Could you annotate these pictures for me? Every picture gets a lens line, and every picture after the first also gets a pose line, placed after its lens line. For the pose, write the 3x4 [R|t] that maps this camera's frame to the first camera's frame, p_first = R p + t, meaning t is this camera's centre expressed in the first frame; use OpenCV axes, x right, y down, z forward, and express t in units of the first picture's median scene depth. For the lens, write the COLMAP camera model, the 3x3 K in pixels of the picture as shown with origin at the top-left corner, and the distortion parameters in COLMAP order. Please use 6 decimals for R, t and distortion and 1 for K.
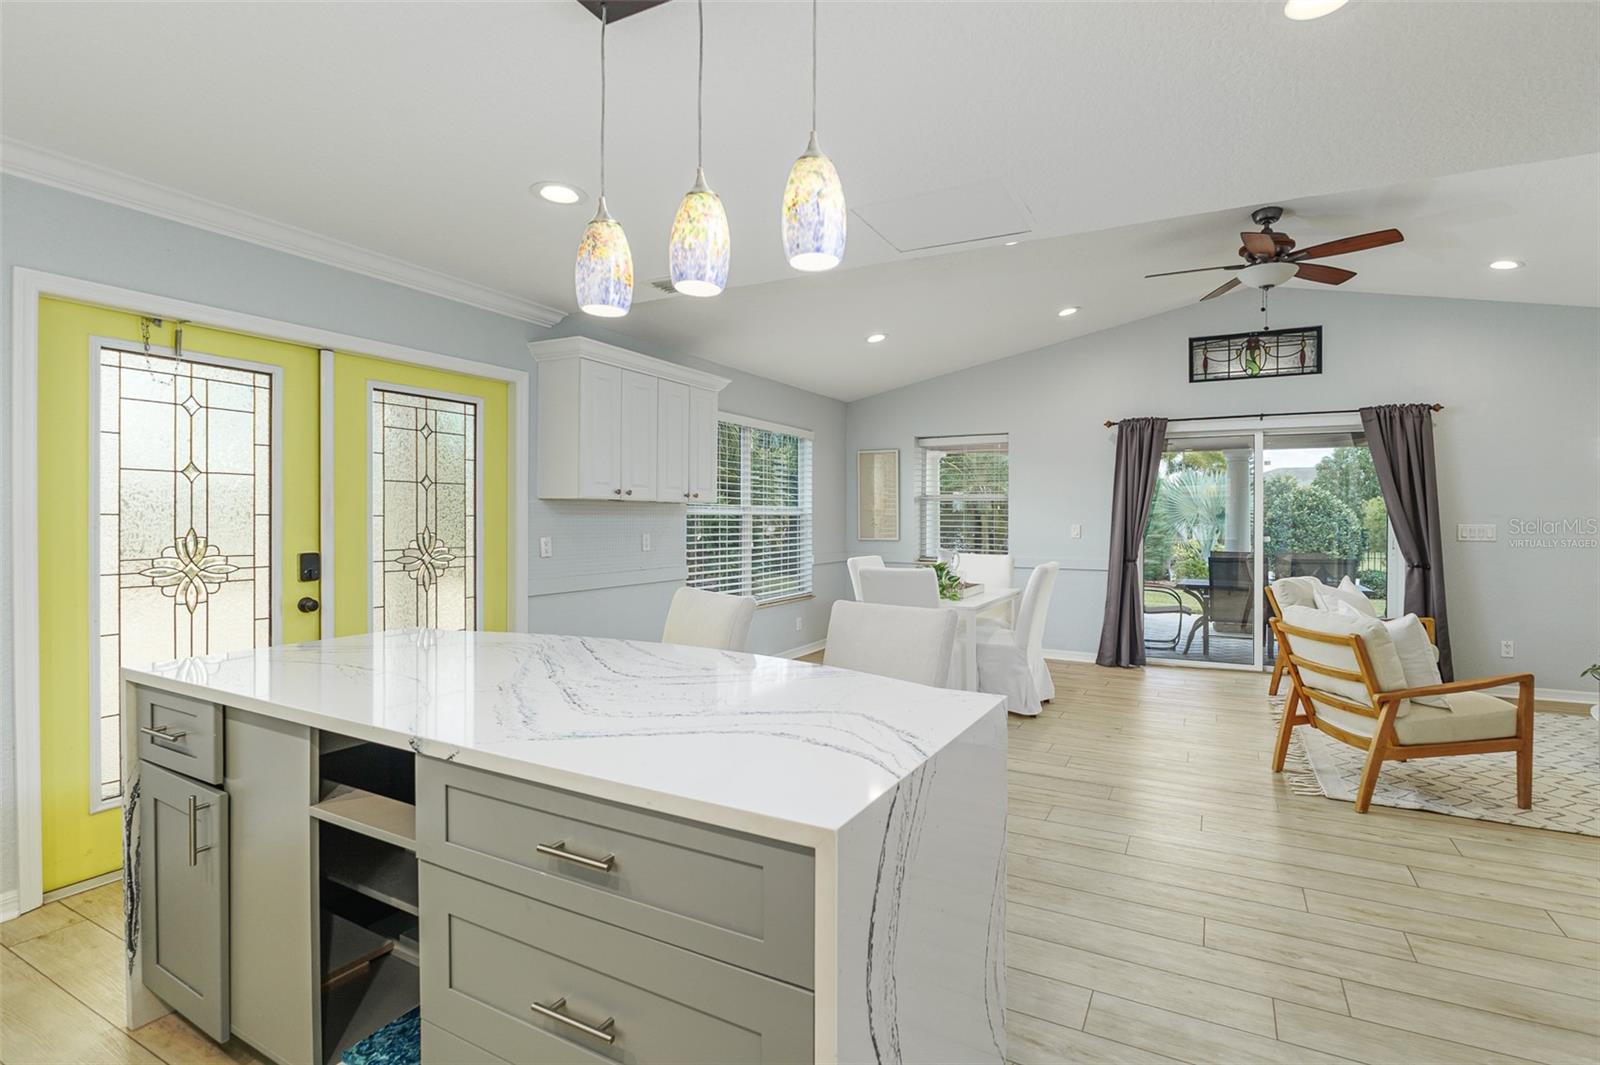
lens RADIAL K [[711.5, 0, 806.7], [0, 711.5, 527.6], [0, 0, 1]] dist [-0.010560, -0.000443]
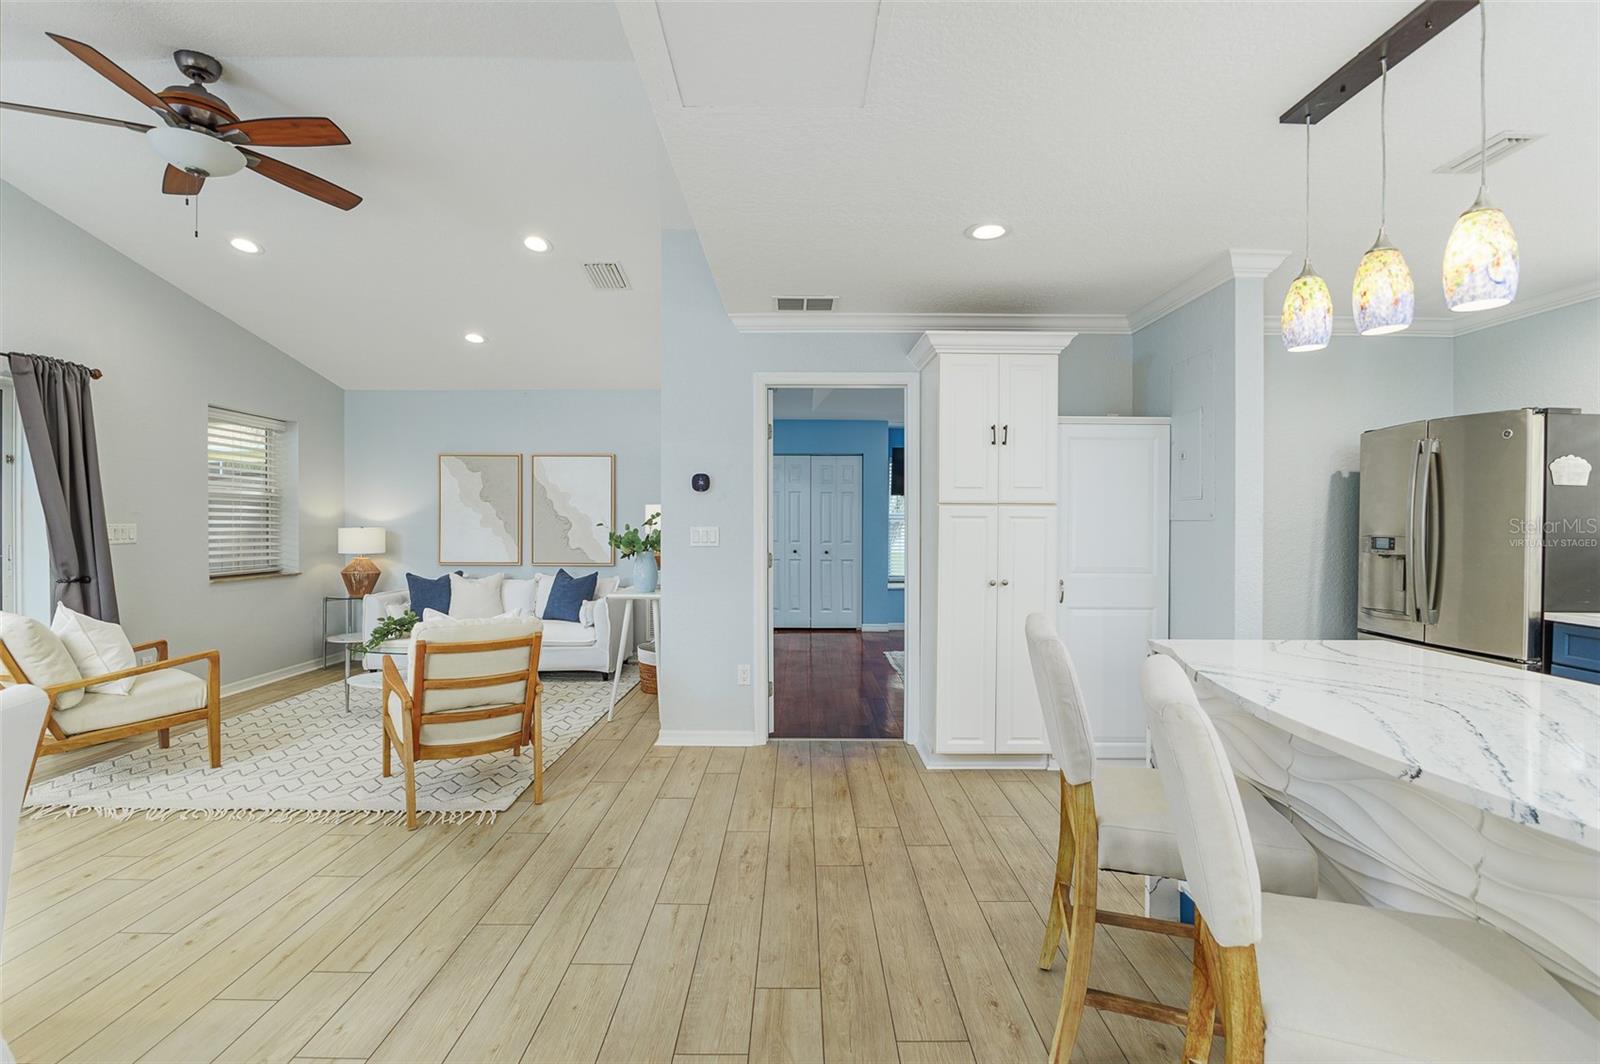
lens RADIAL K [[711.5, 0, 806.7], [0, 711.5, 527.1], [0, 0, 1]] dist [-0.010560, -0.000443]
pose [[-0.523741, -0.012573, 0.851785, -0.251903], [0.001594, 0.999875, 0.015739, -0.015958], [-0.851876, 0.009601, -0.523656, 1.005563]]
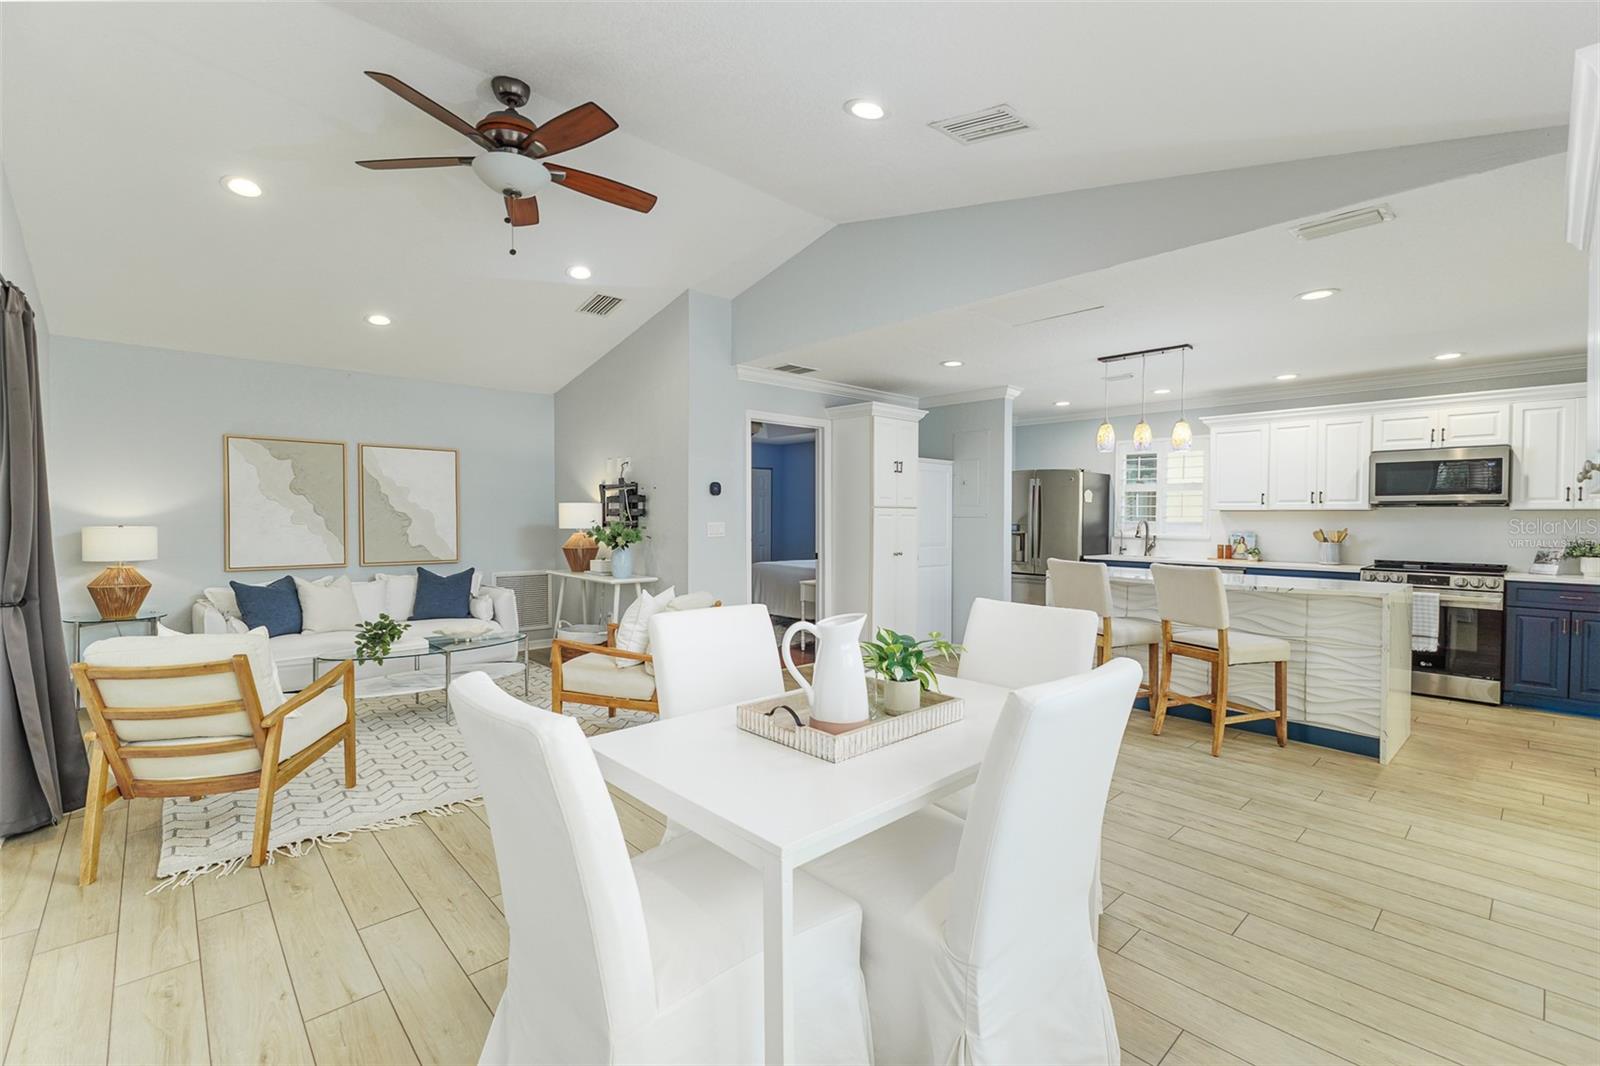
lens RADIAL K [[691.5, 0, 796.4], [0, 691.5, 528.5], [0, 0, 1]] dist [0.001121, -0.000543]
pose [[-0.960234, -0.012163, 0.278931, 0.182915], [-0.004474, 0.999593, 0.028188, -0.026278], [-0.279160, 0.025820, -0.959897, 1.815541]]
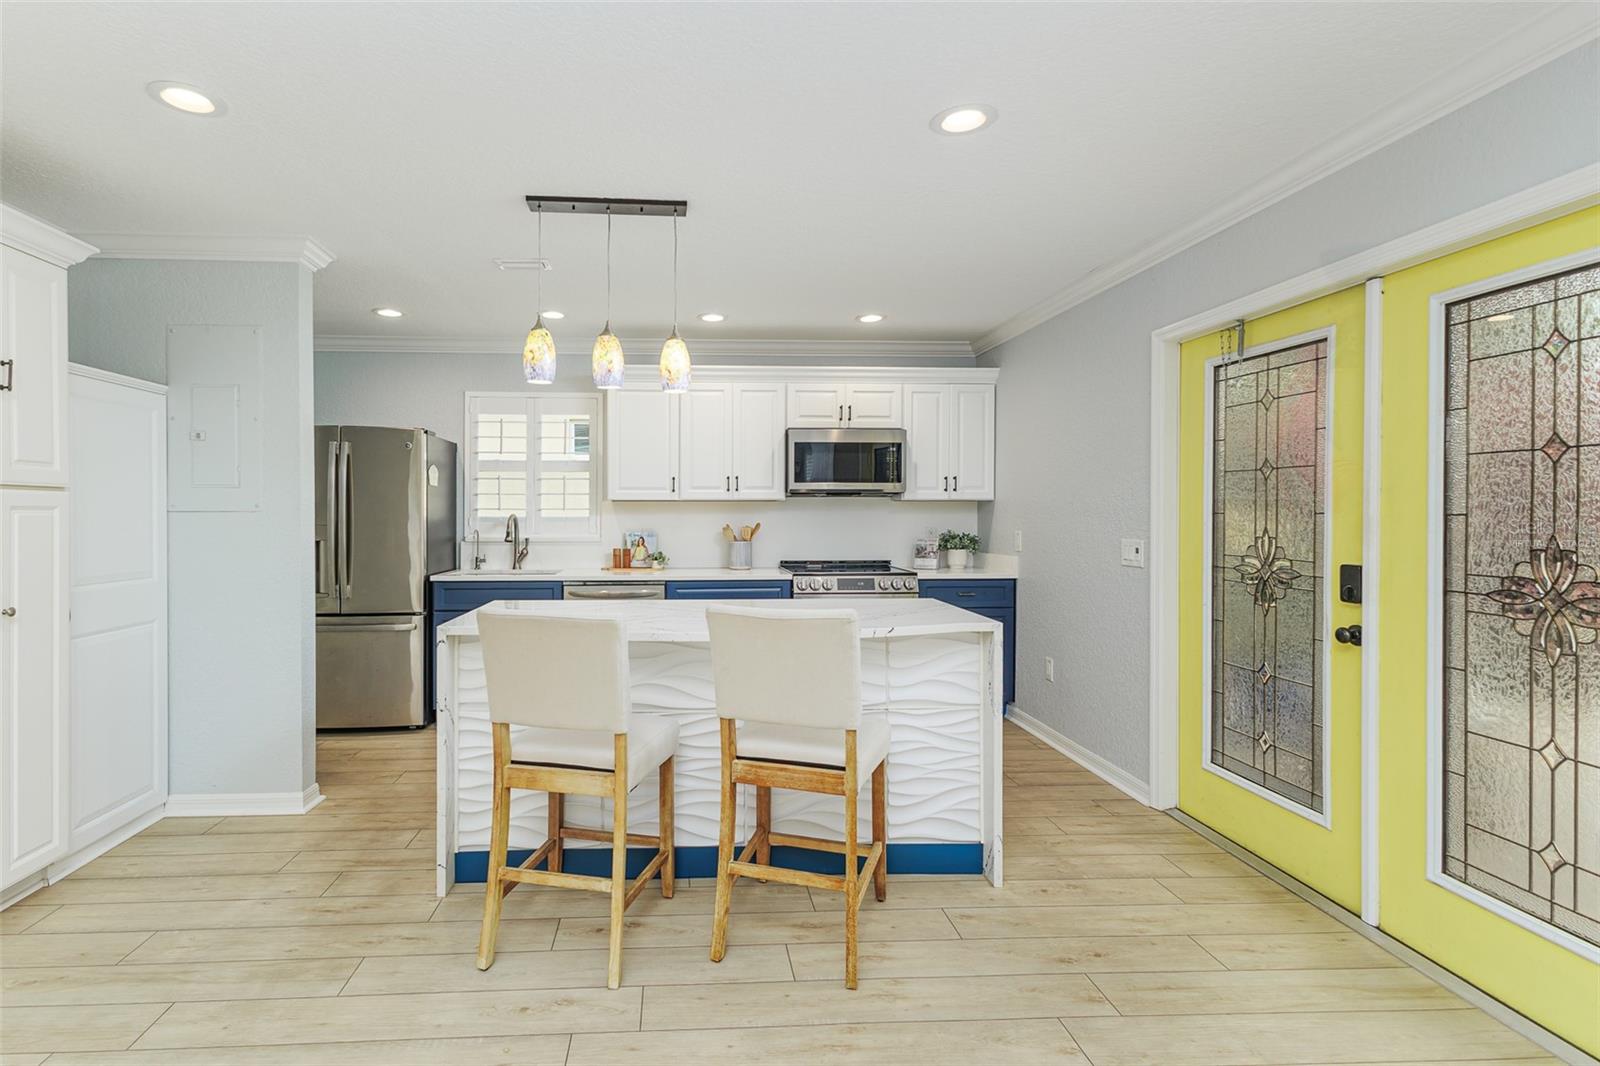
lens RADIAL K [[778.4, 0, 717.0], [0, 778.4, 517.0], [0, 0, 1]] dist [0.013497, -0.000246]
pose [[-0.830191, 0.002347, -0.557473, 0.265985], [-0.006677, 0.999878, 0.014152, -0.019121], [0.557438, 0.015471, -0.830074, 1.144766]]
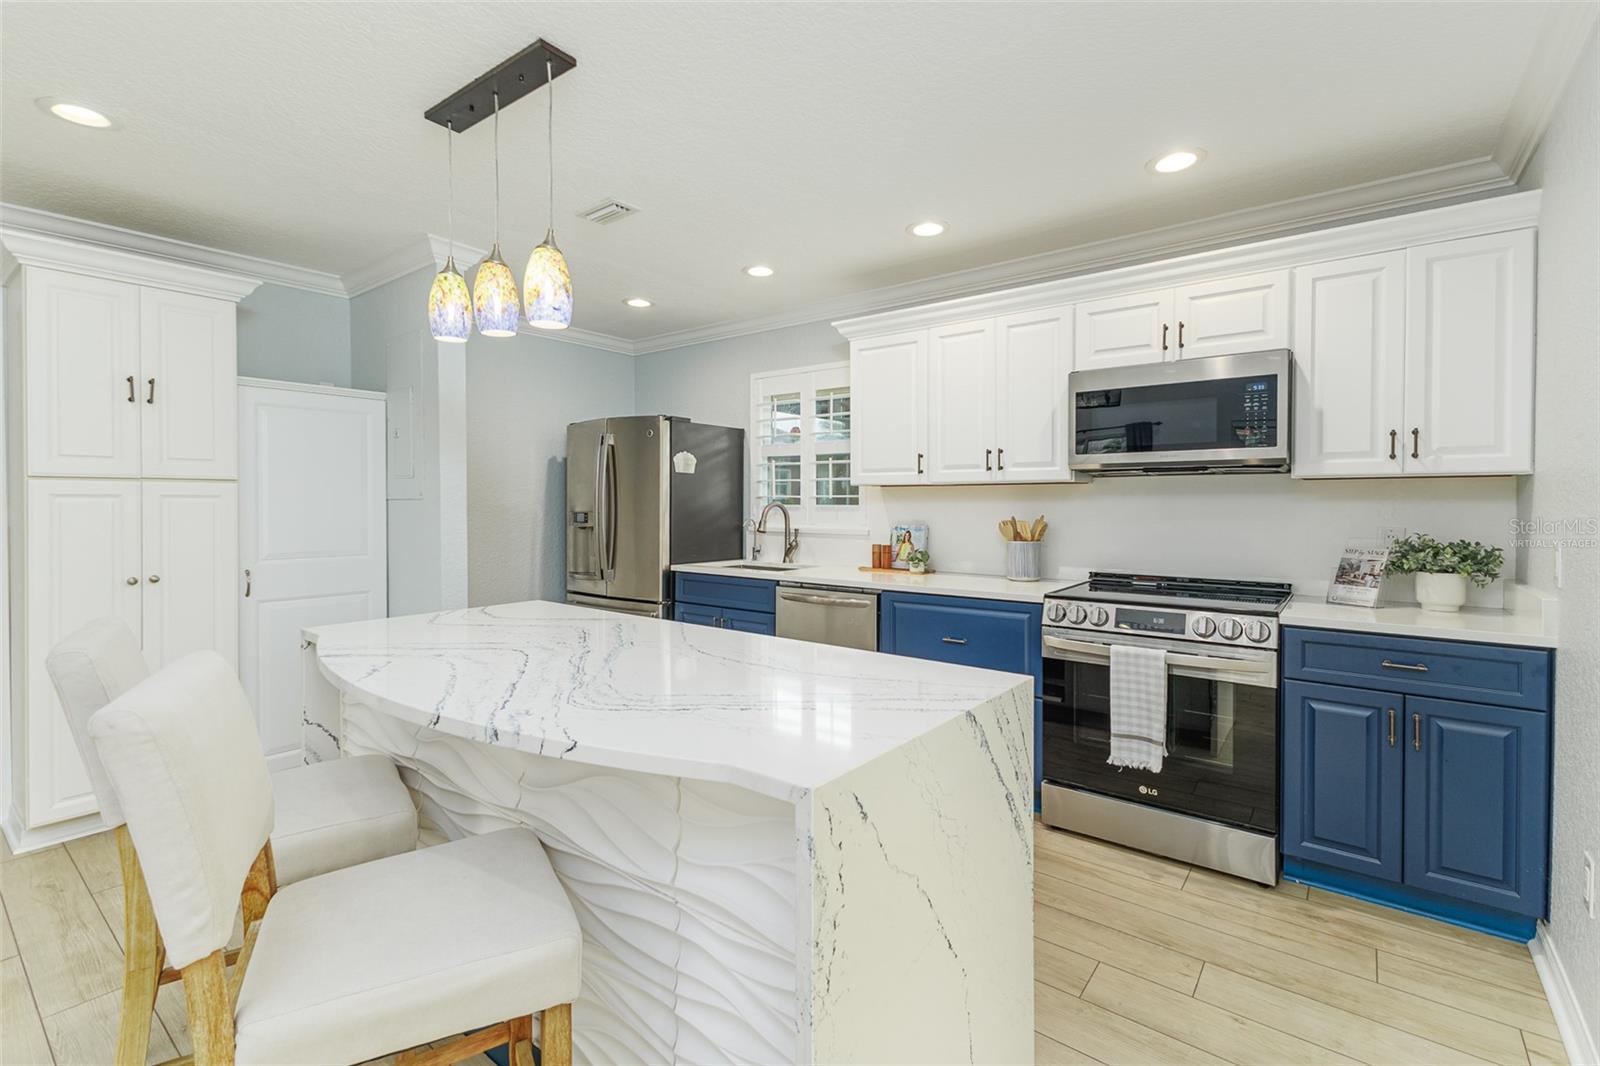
lens RADIAL K [[711.6, 0, 805.1], [0, 711.6, 509.7], [0, 0, 1]] dist [0.012406, 0.000147]
pose [[-0.992769, -0.002731, 0.120013, -0.345906], [-0.000166, 0.999771, 0.021382, -0.015468], [-0.120044, 0.021208, -0.992542, 0.952560]]
